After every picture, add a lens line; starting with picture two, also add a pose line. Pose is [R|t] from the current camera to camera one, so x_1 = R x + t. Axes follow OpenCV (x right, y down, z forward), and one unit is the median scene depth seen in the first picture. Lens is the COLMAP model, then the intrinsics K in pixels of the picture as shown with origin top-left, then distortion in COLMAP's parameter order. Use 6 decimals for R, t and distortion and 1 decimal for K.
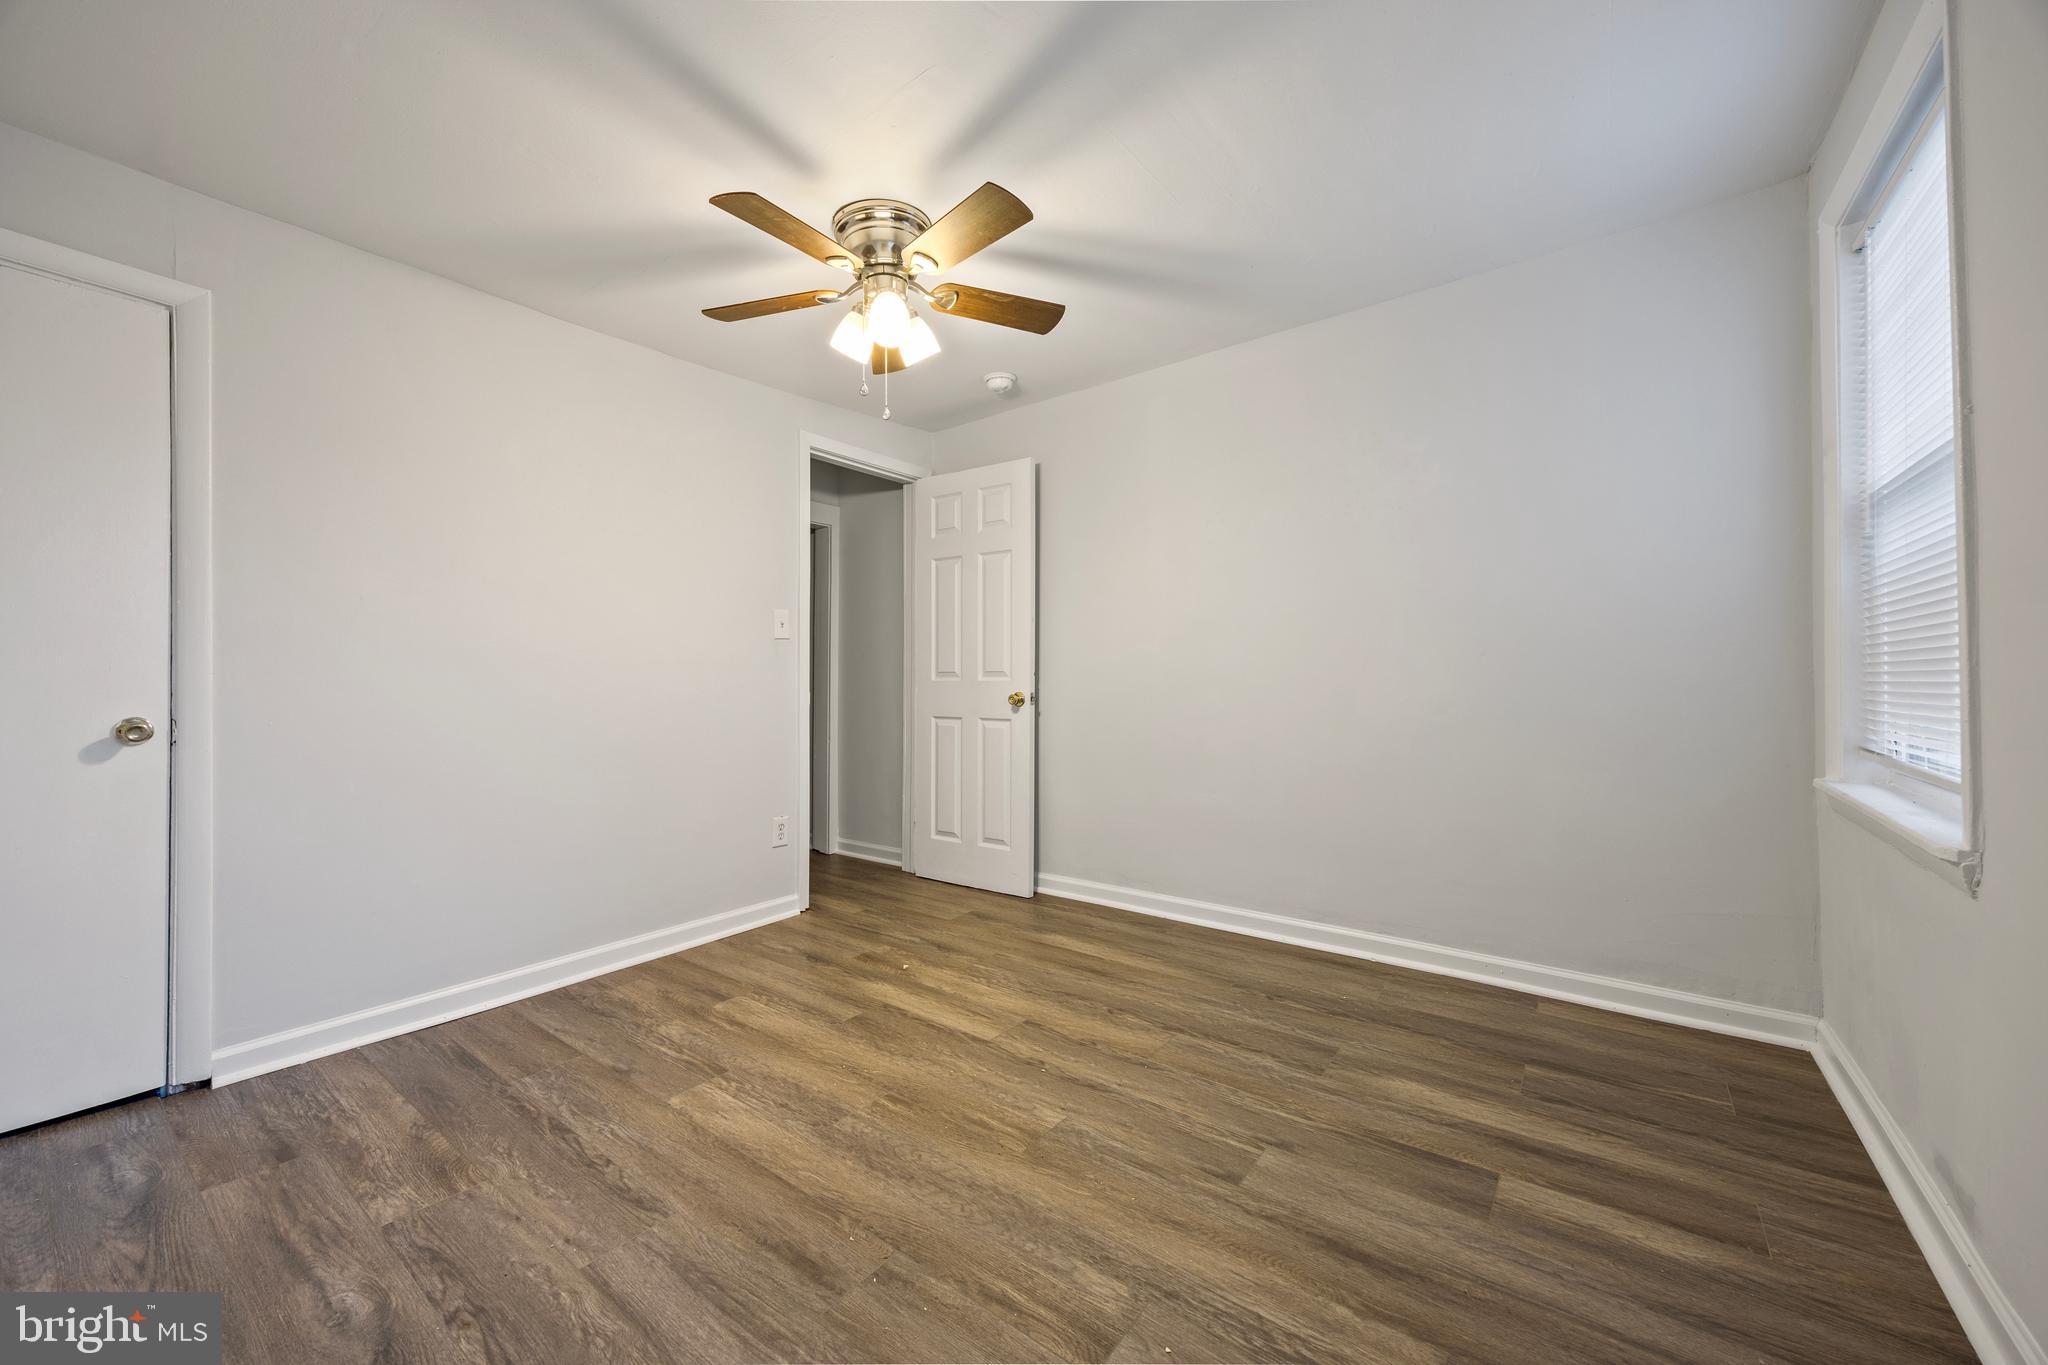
lens RADIAL K [[785.1, 0, 1021.3], [0, 785.1, 681.8], [0, 0, 1]] dist [-0.002228, 0.000021]
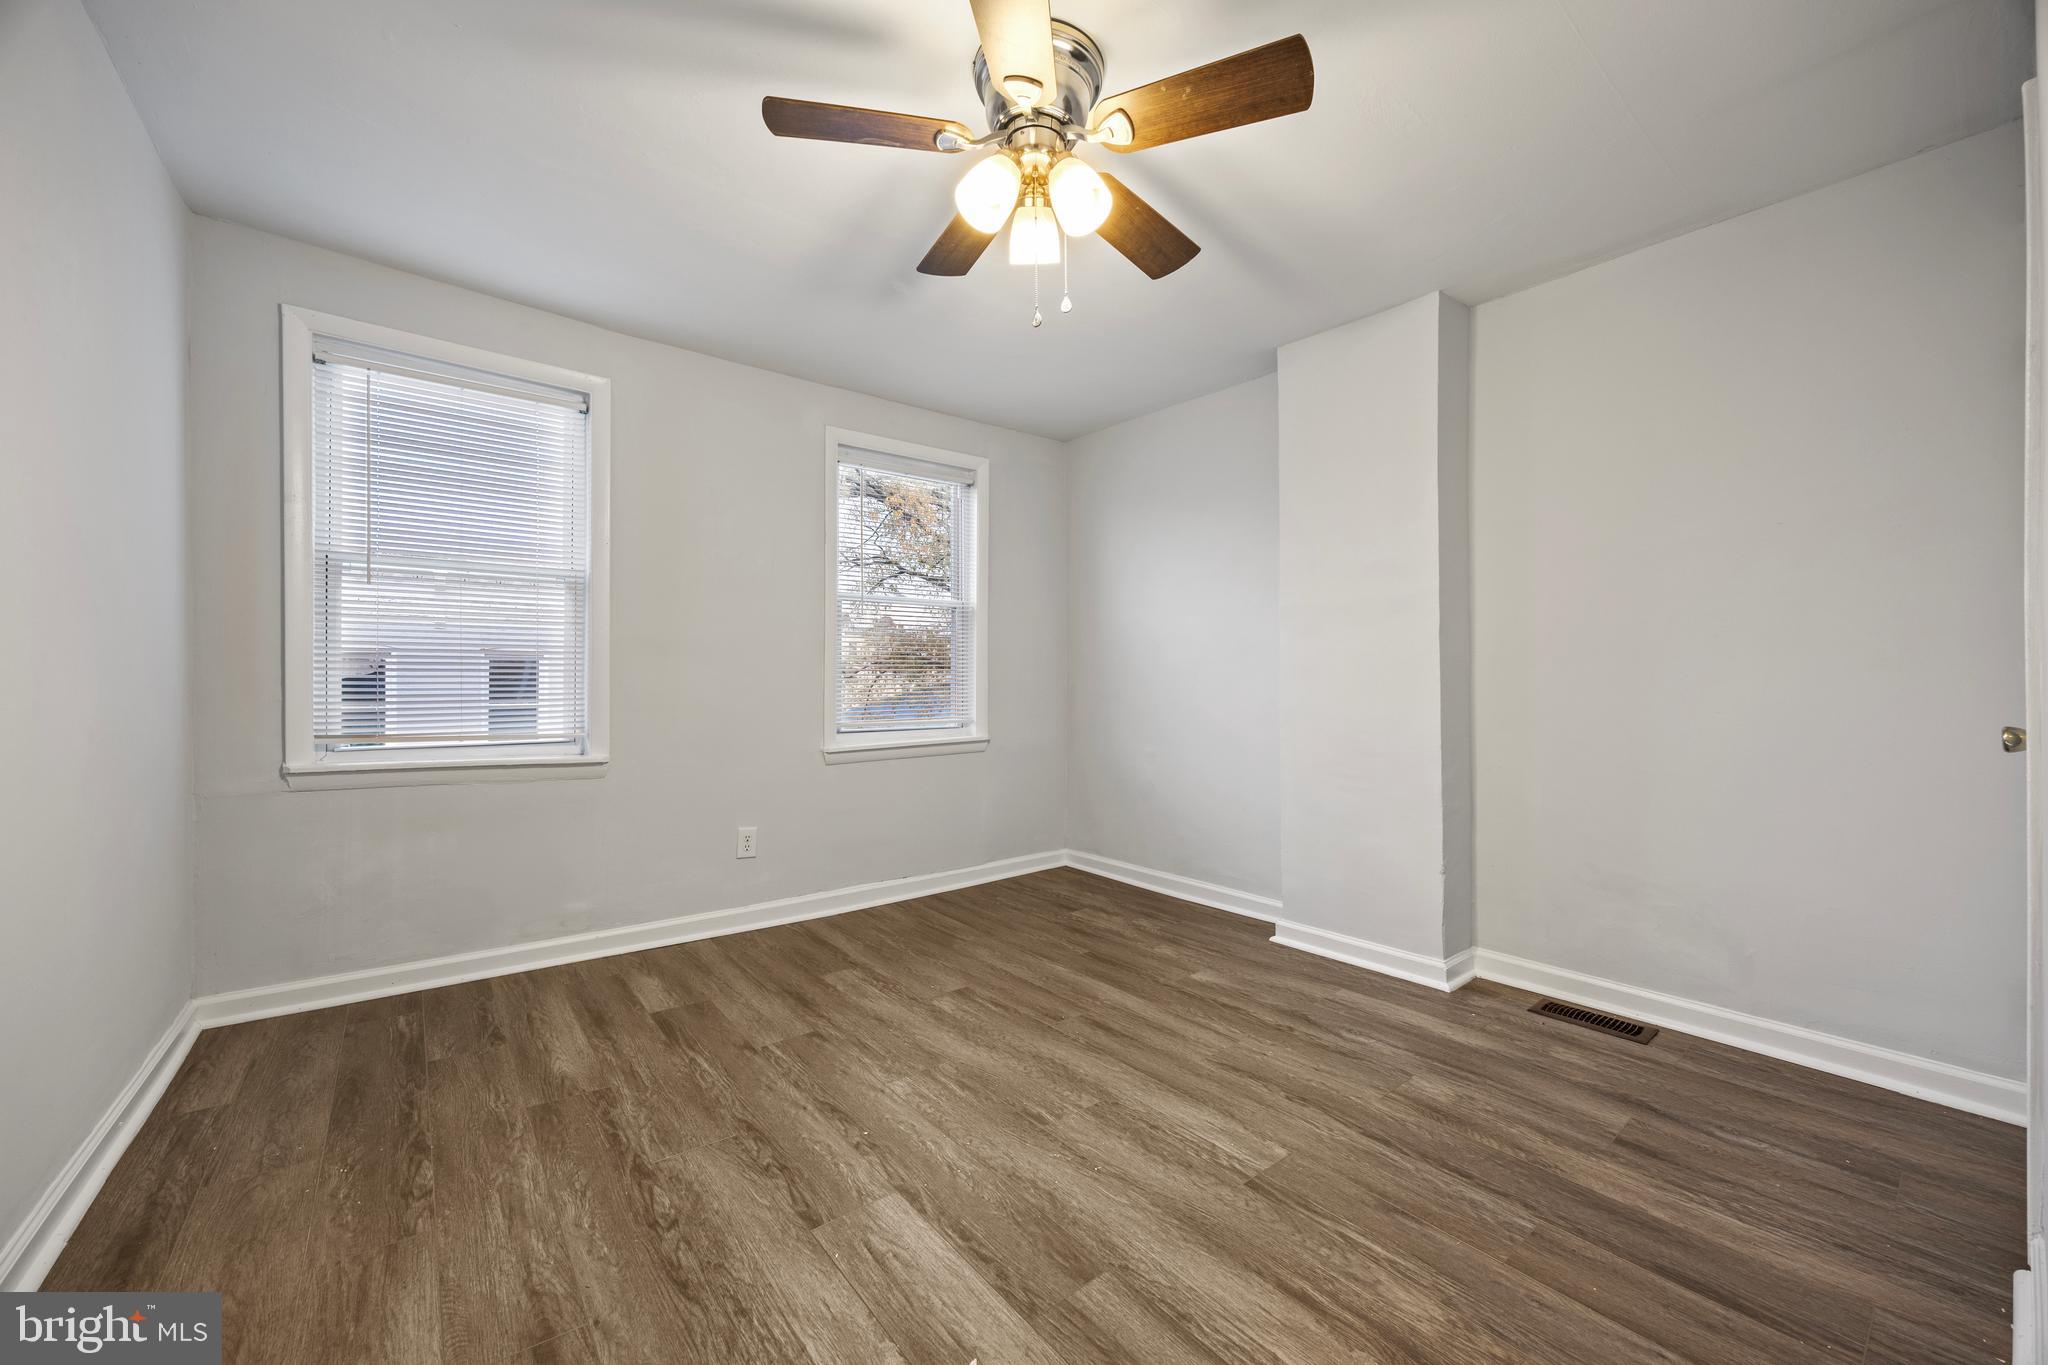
lens RADIAL K [[785.1, 0, 1021.3], [0, 785.1, 681.8], [0, 0, 1]] dist [-0.002228, 0.000021]
pose [[-0.967967, 0.004030, 0.251046, -0.399352], [0.003356, 0.999990, -0.003114, 0.004673], [-0.251056, -0.002172, -0.967970, 2.015481]]
